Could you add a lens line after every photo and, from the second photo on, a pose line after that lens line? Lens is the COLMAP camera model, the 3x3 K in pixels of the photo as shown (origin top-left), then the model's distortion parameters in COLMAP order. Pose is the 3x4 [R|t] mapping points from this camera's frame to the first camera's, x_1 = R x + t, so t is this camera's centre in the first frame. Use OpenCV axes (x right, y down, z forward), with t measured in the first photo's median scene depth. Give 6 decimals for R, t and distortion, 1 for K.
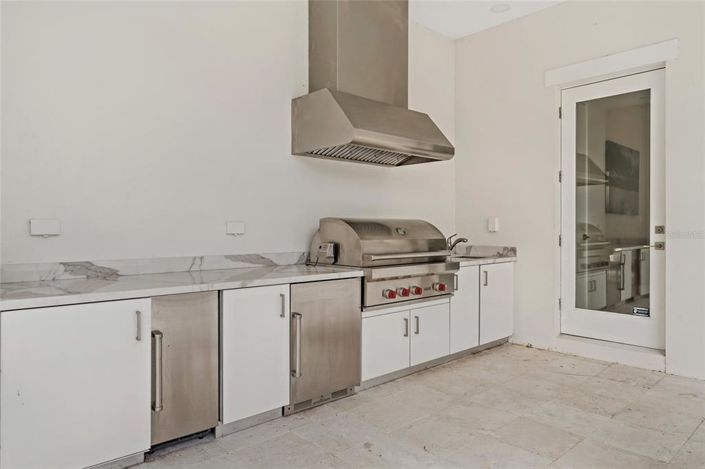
lens RADIAL K [[475.4, 0, 351.9], [0, 475.4, 233.5], [0, 0, 1]] dist [0.002032, 0.000004]
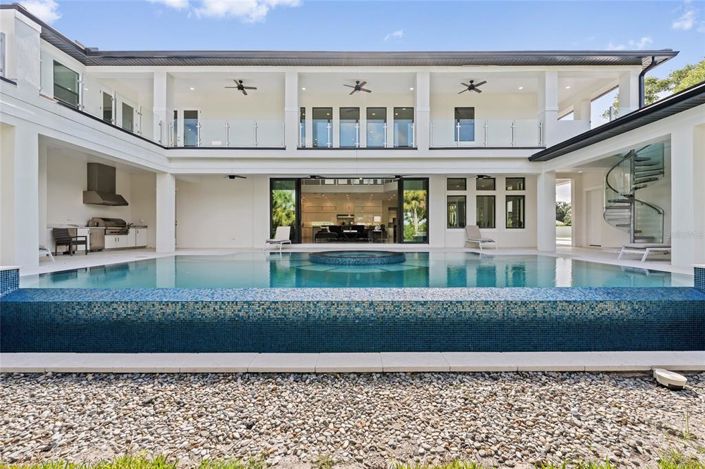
lens RADIAL K [[285.8, 0, 353.6], [0, 285.8, 233.4], [0, 0, 1]] dist [0.001722, 0.001609]
pose [[0.684818, -0.001829, 0.728712, -0.358188], [0.001461, 0.999998, 0.001137, 0.127396], [-0.728713, 0.000286, 0.684819, -2.829639]]
